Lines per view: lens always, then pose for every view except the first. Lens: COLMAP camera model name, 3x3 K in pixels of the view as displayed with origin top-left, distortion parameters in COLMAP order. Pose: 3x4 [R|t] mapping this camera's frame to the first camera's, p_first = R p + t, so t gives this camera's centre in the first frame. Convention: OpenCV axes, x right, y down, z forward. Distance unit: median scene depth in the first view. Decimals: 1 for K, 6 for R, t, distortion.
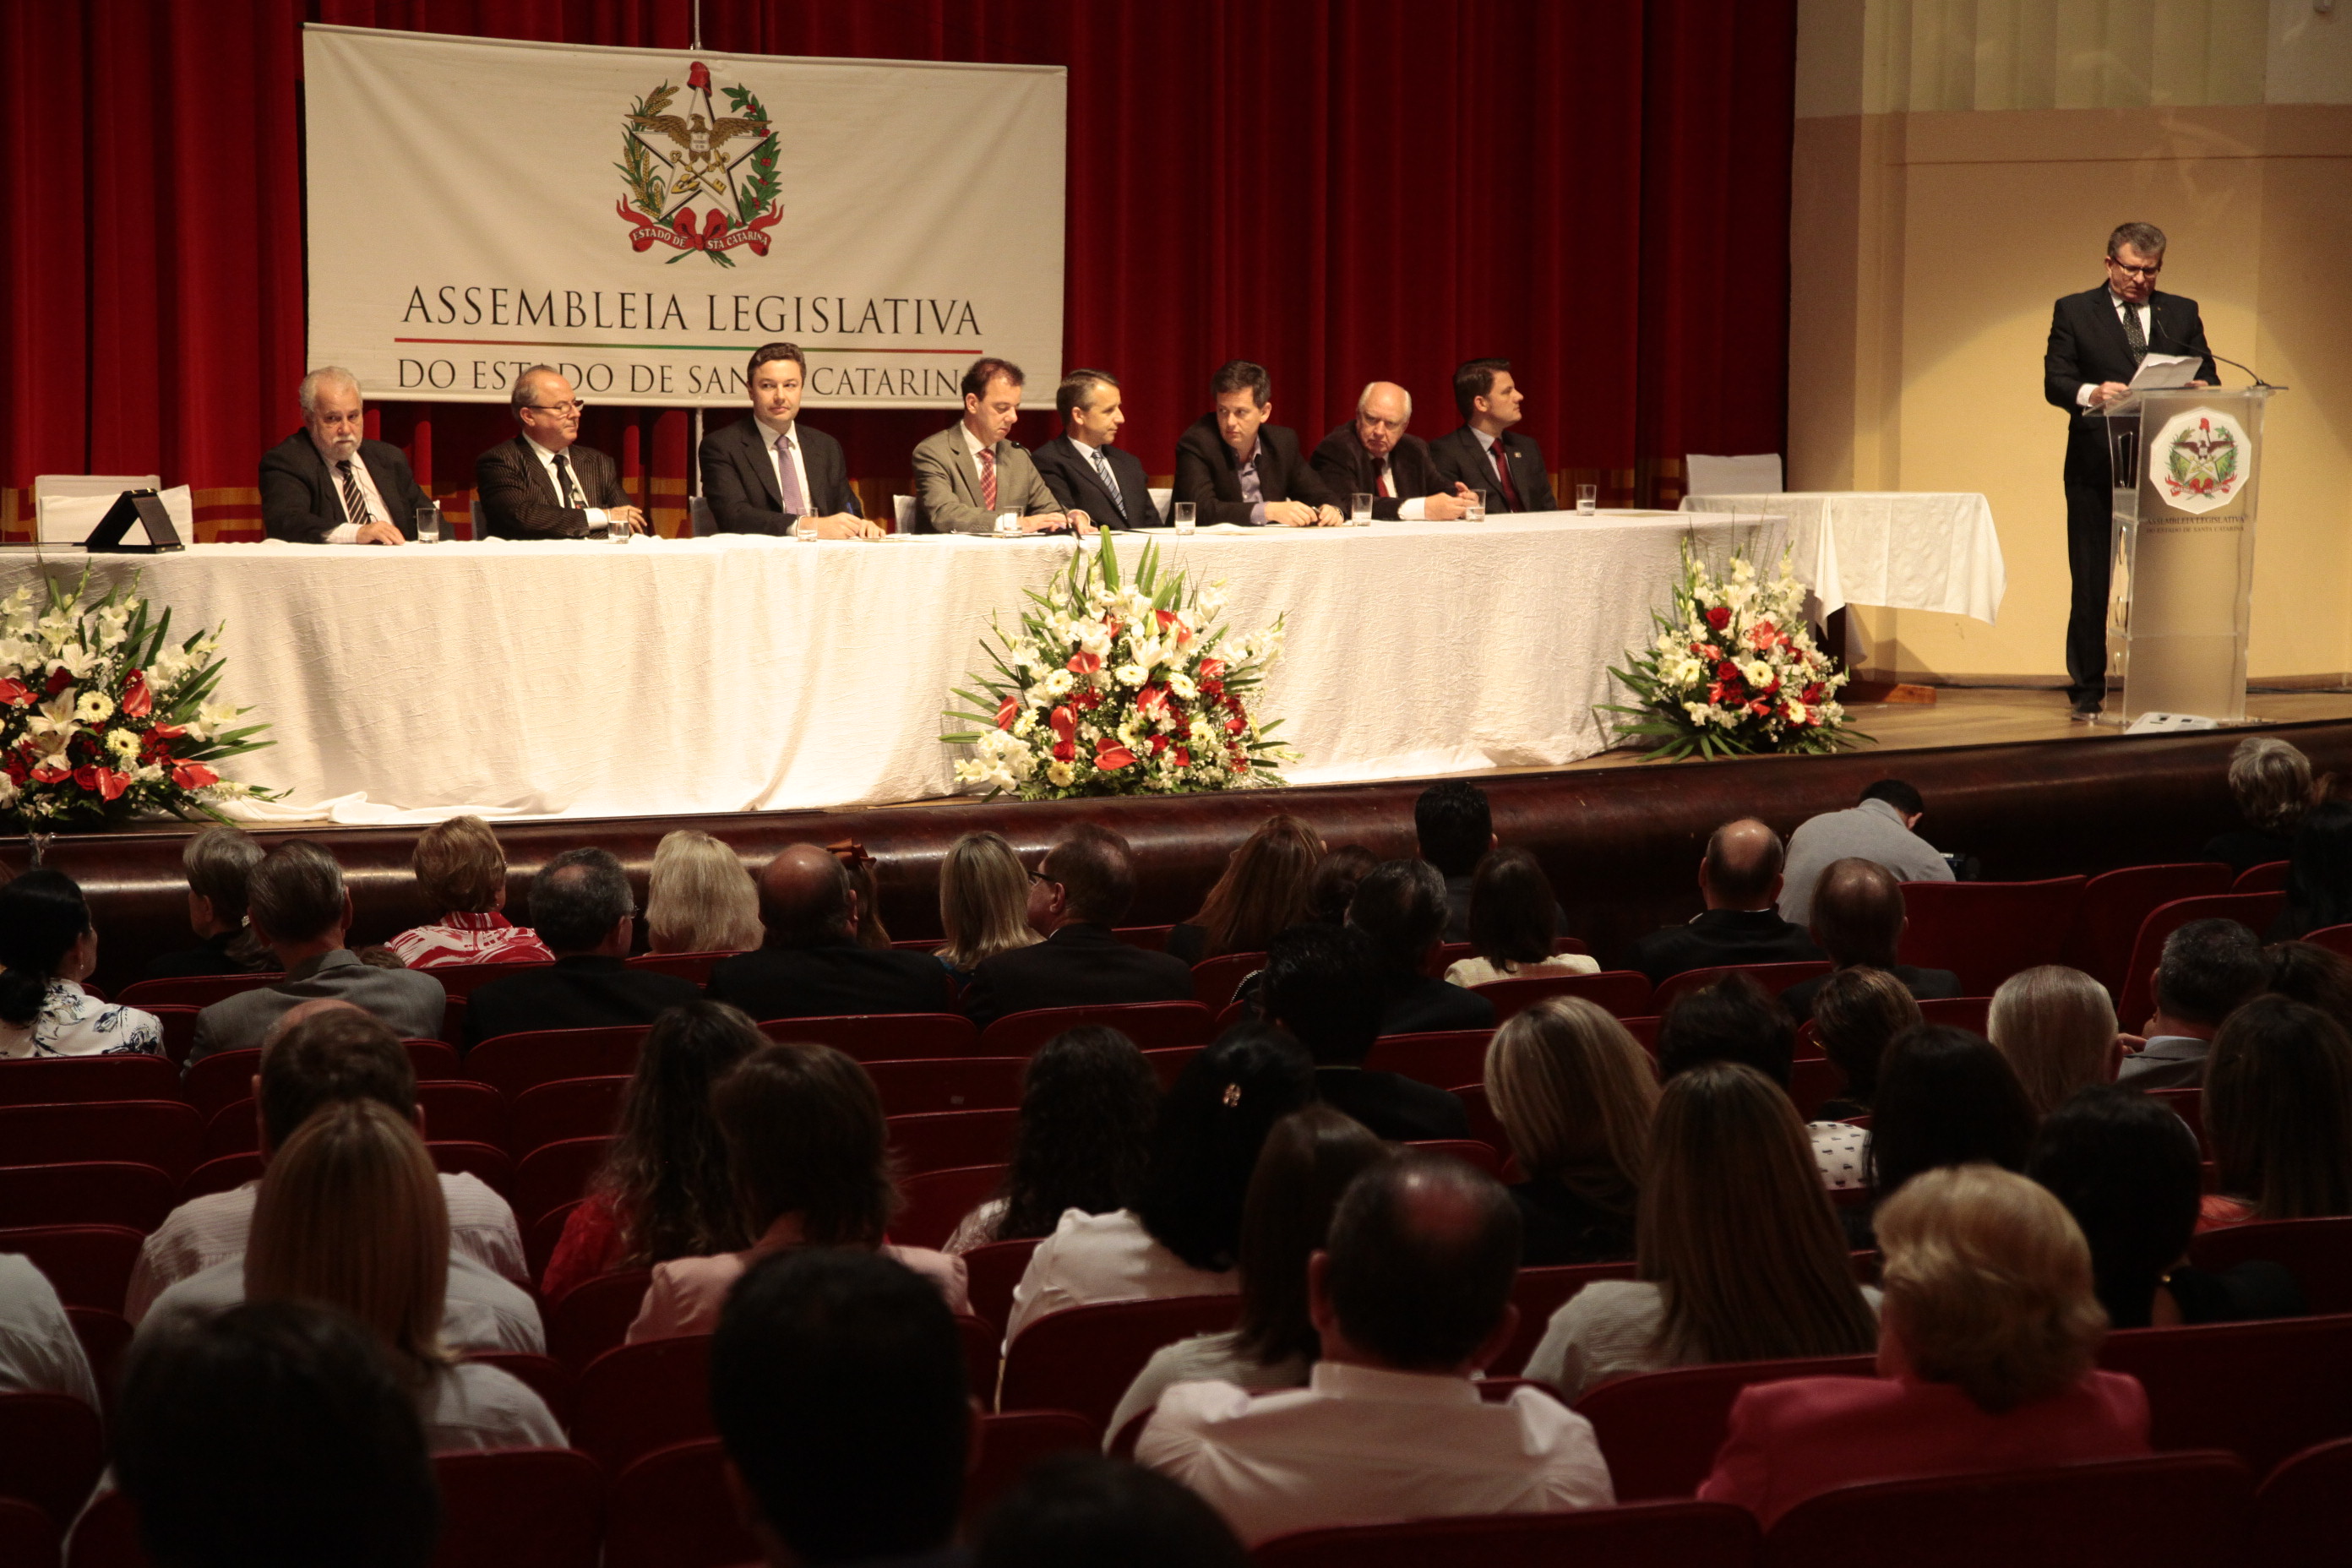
lens RADIAL K [[5167.7, 0, 1167.3], [0, 5167.7, 787.0], [0, 0, 1]] dist [0.418976, 0.000000]
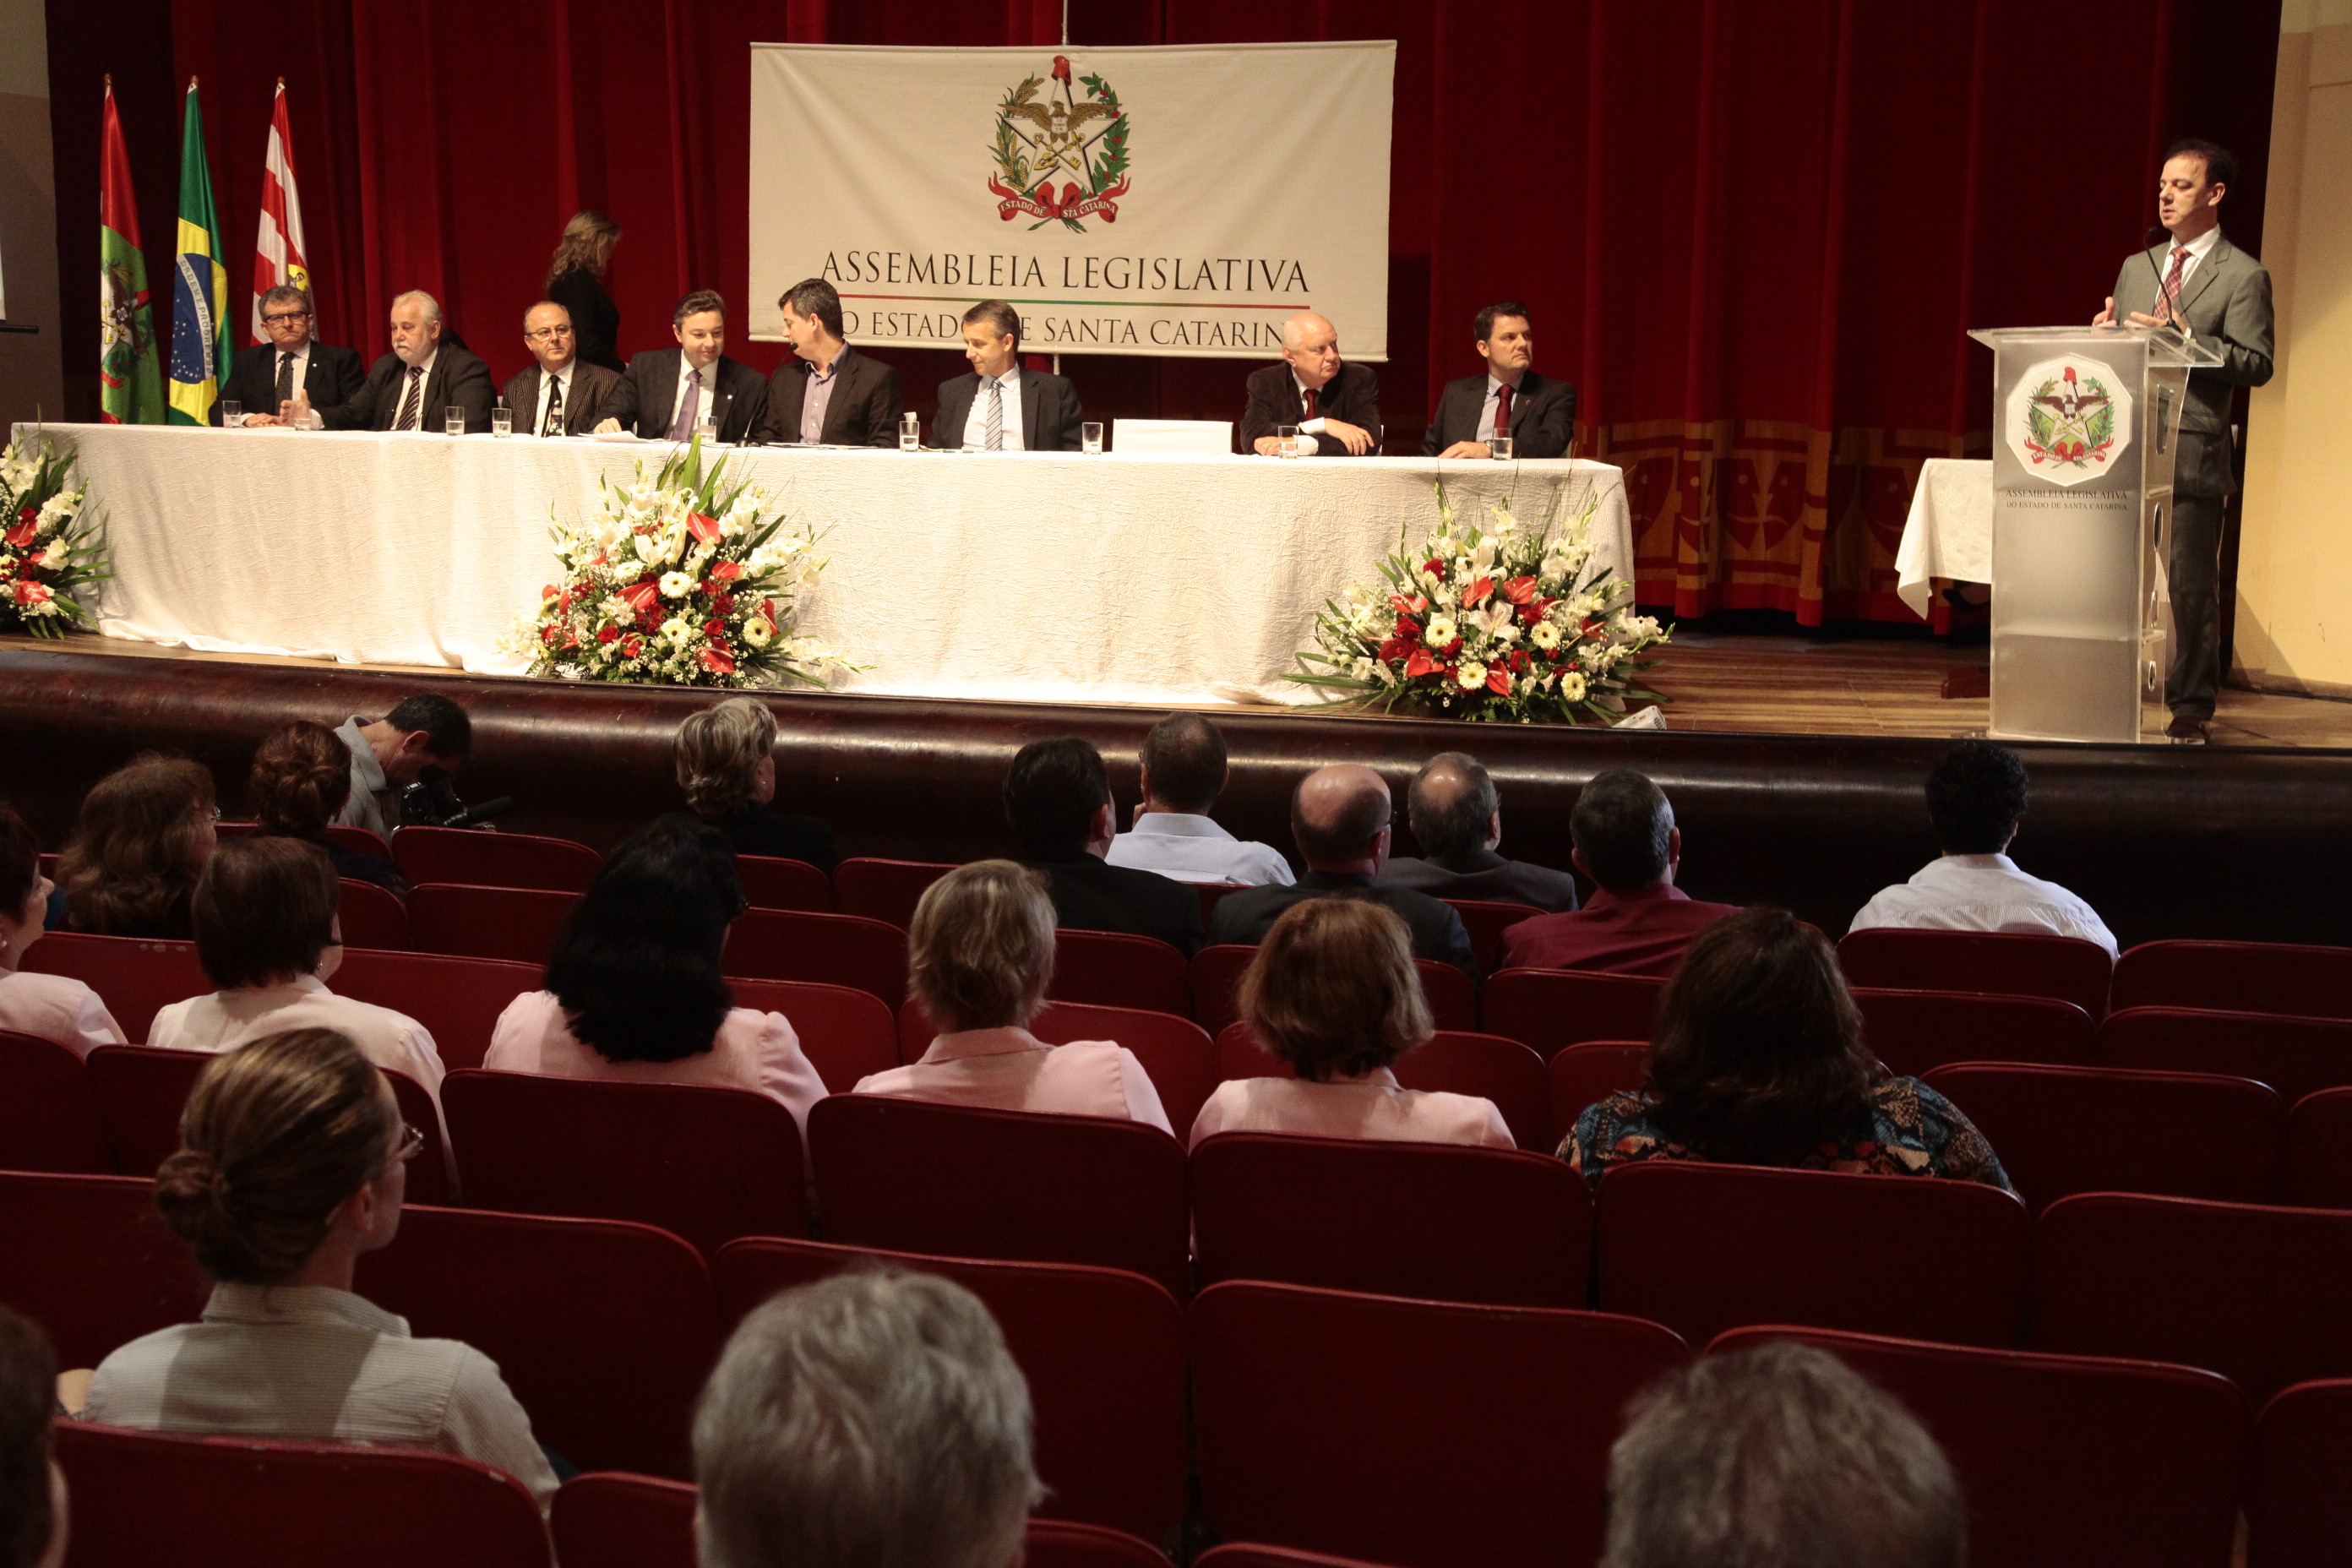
lens RADIAL K [[3114.5, 0, 1174.9], [0, 3114.5, 785.0], [0, 0, 1]] dist [0.178537, 0.000000]
pose [[0.641929, 0.108760, -0.759011, 0.481639], [-0.085056, 0.993880, 0.070479, -0.028300], [0.762032, 0.019316, 0.647251, 0.569321]]
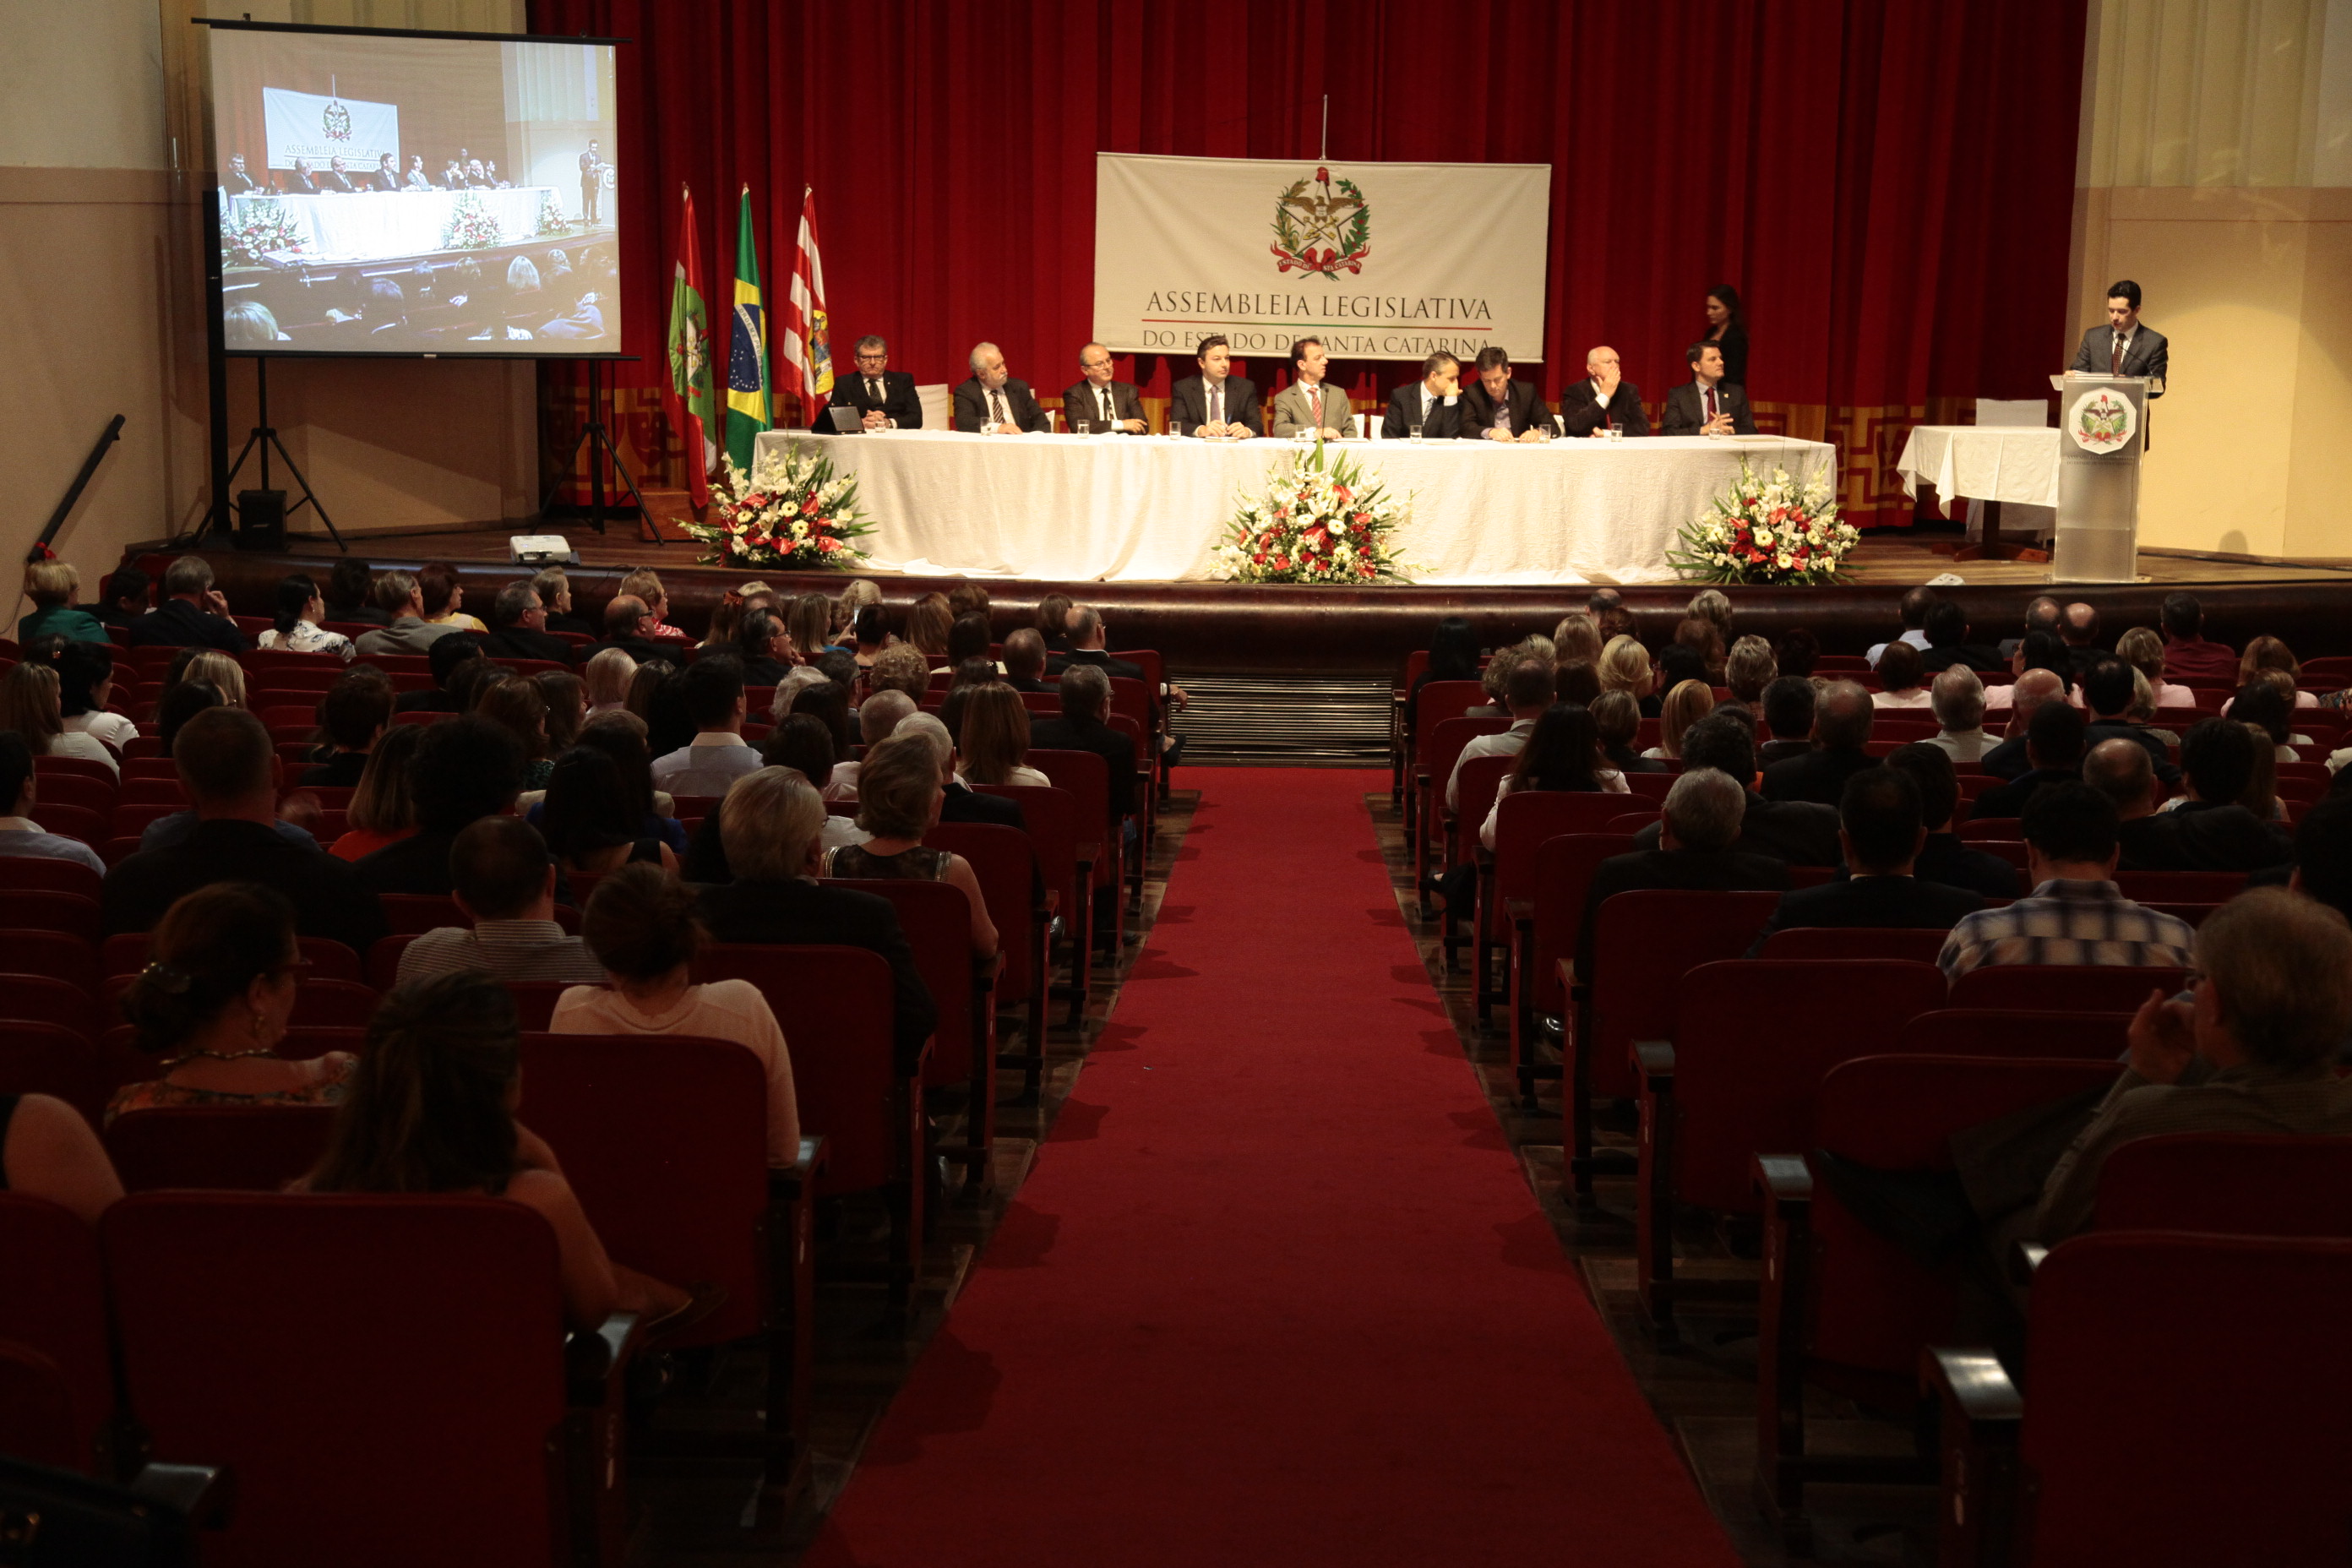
lens RADIAL K [[3874.1, 0, 1180.1], [0, 3874.1, 792.6], [0, 0, 1]] dist [0.261935, 0.000000]
pose [[0.860235, 0.089699, -0.501947, 0.568036], [-0.057381, 0.995182, 0.079500, -0.027840], [0.506659, -0.039587, 0.861237, -0.197612]]
